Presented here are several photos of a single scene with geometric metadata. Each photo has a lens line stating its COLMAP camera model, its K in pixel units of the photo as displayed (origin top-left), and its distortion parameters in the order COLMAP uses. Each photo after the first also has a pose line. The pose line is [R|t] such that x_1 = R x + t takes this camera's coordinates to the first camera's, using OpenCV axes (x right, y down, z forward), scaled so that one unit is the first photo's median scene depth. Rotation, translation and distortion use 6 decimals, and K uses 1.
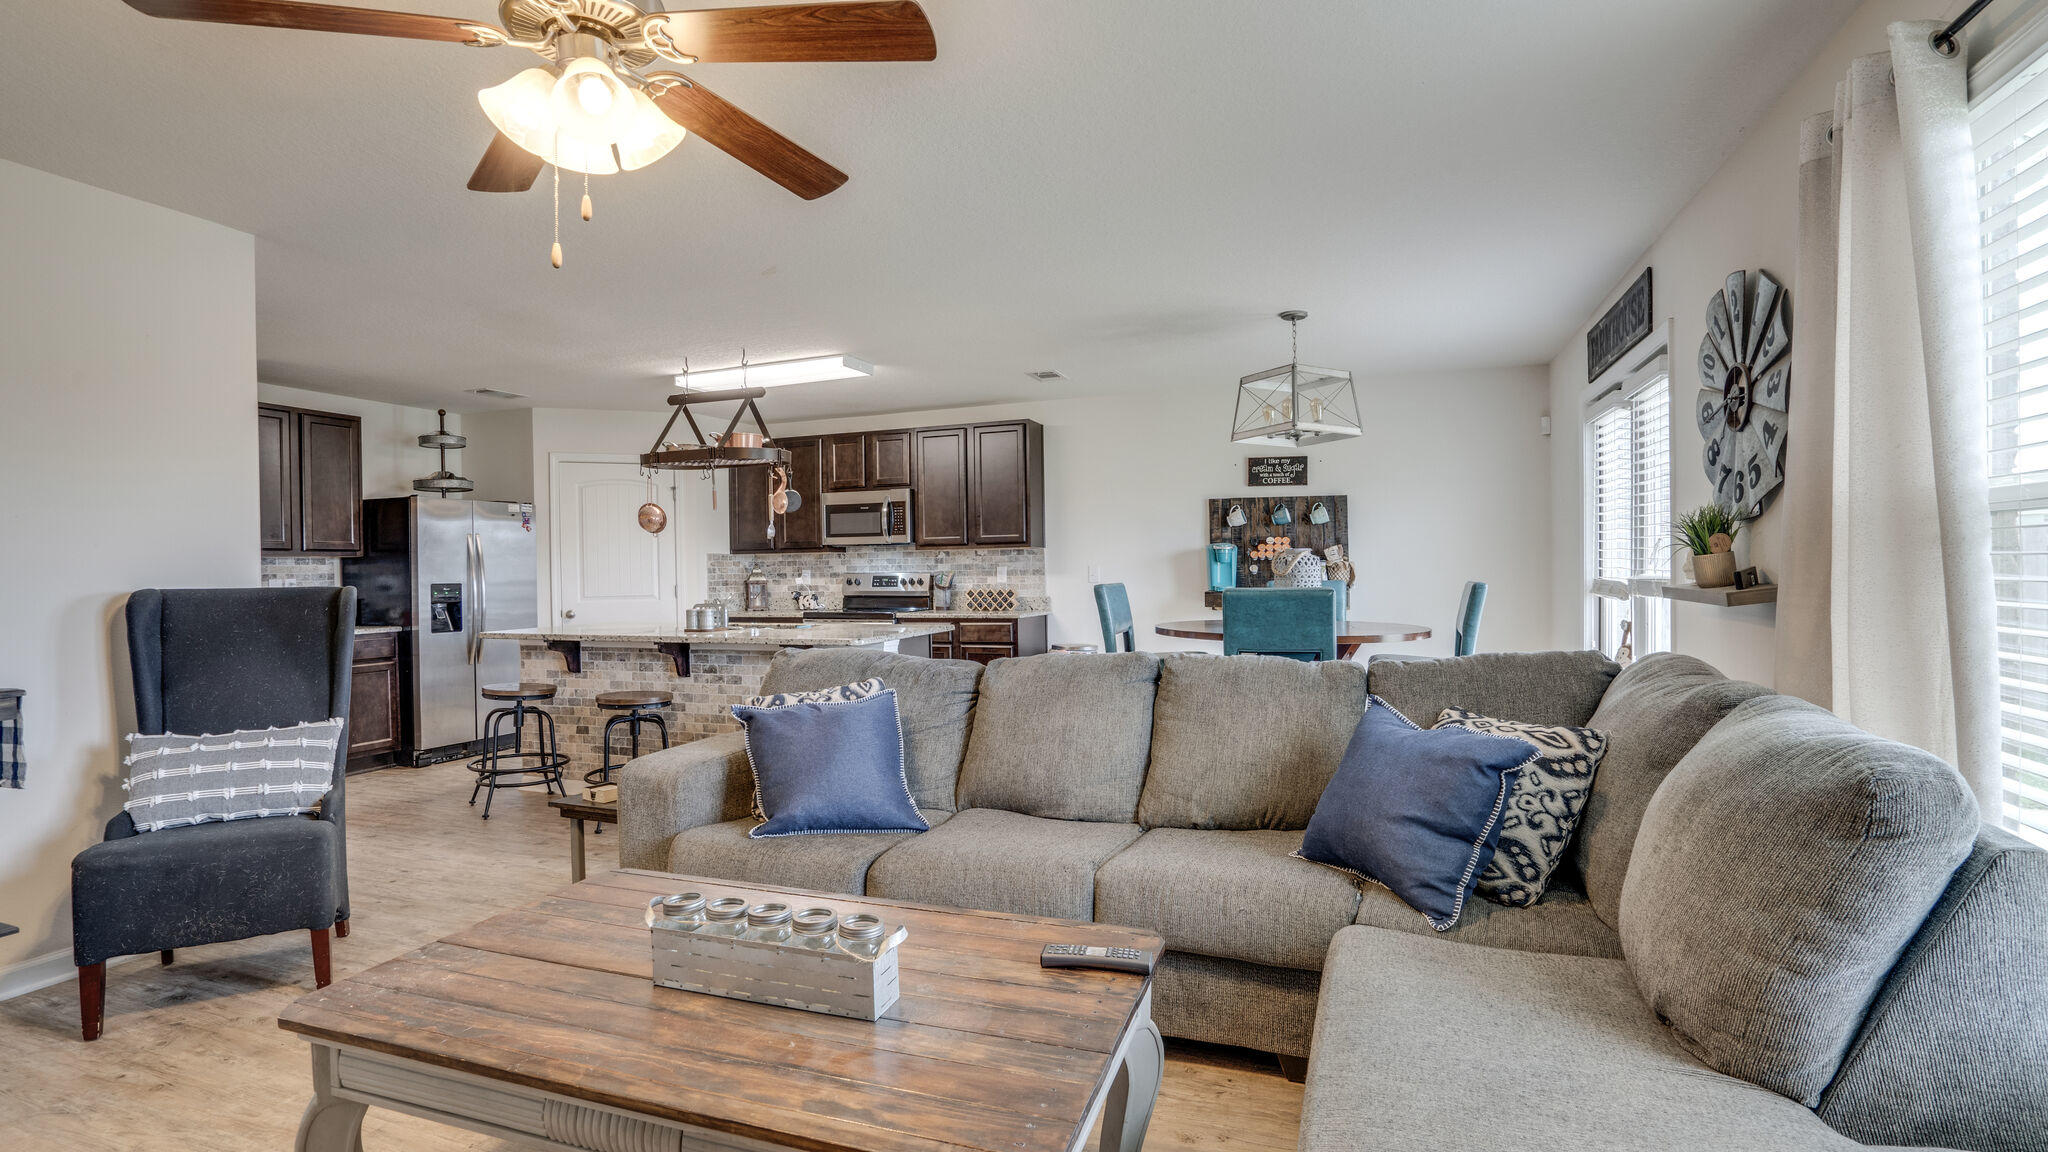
lens RADIAL K [[951.0, 0, 1020.6], [0, 951.0, 581.4], [0, 0, 1]] dist [-0.062306, 0.025057]
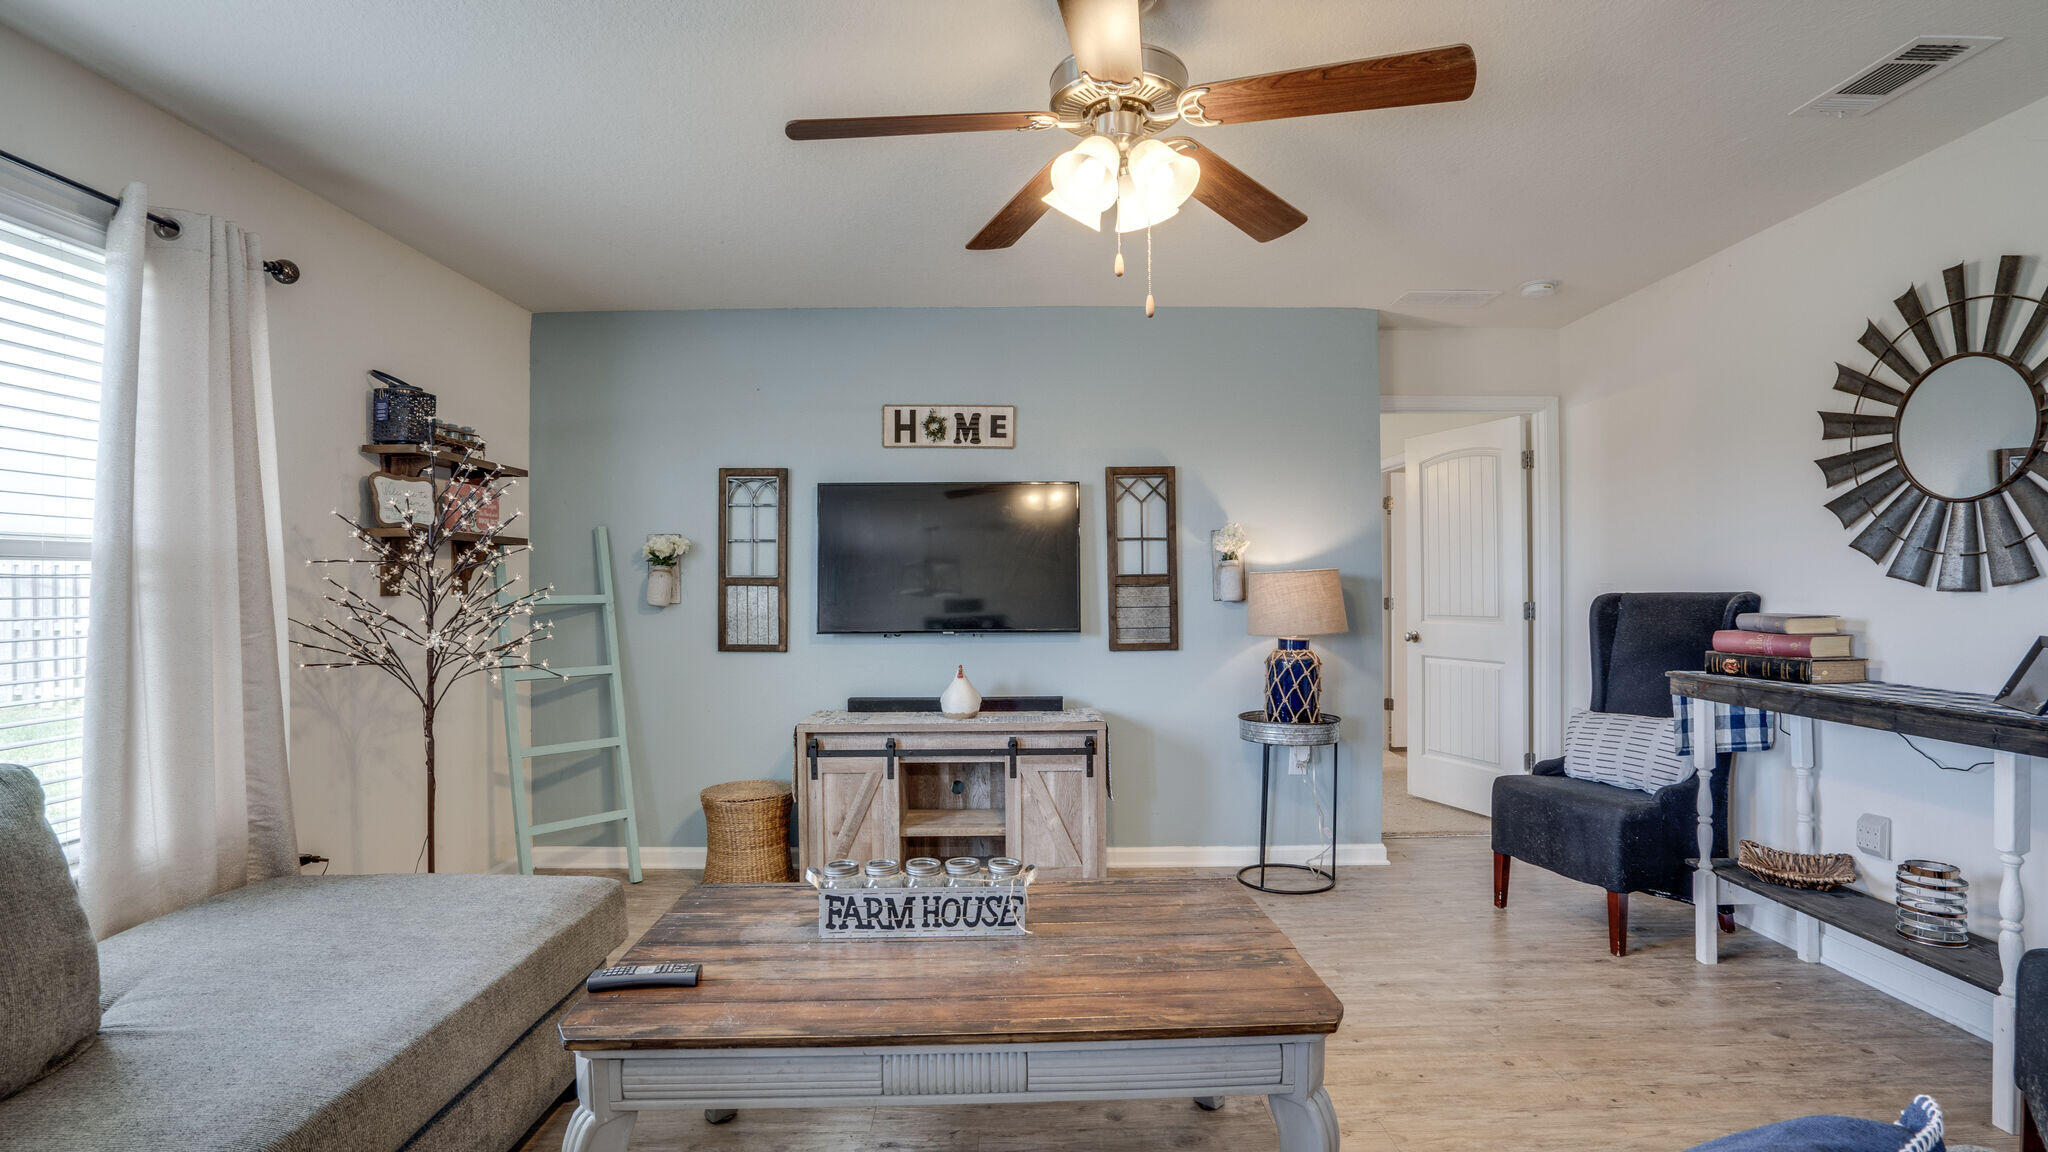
lens RADIAL K [[951.0, 0, 1018.3], [0, 951.0, 574.7], [0, 0, 1]] dist [-0.062306, 0.025057]
pose [[-0.935067, 0.015030, -0.354153, 0.014163], [0.013067, 0.999883, 0.007933, -0.011331], [0.354231, 0.002791, -0.935154, 0.538966]]
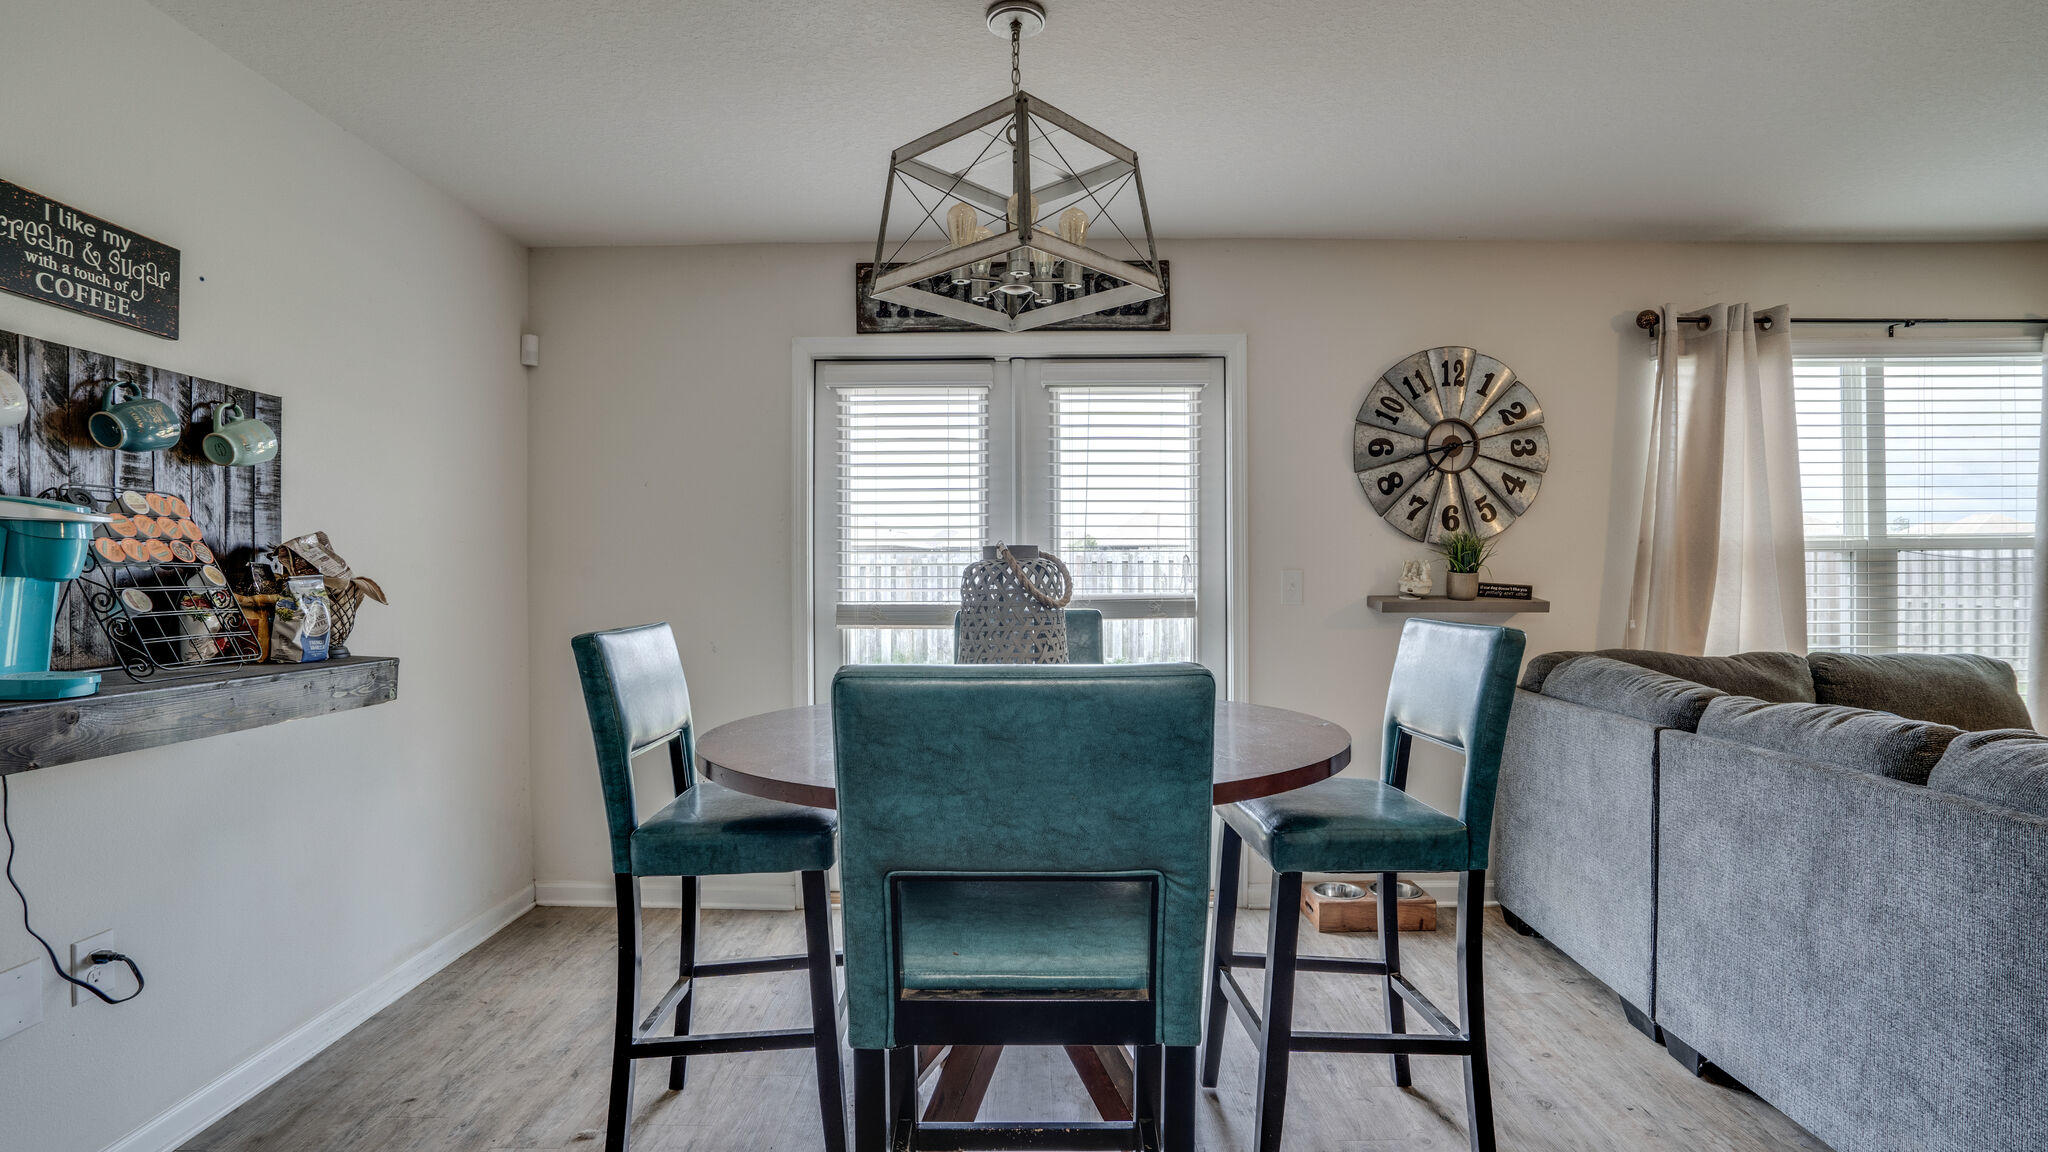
lens RADIAL K [[951.0, 0, 1021.9], [0, 951.0, 579.7], [0, 0, 1]] dist [-0.062306, 0.025057]
pose [[-0.342477, 0.008245, 0.939490, -0.089012], [0.022827, 0.999739, -0.000453, -0.013900], [-0.939249, 0.021291, -0.342576, 0.849828]]
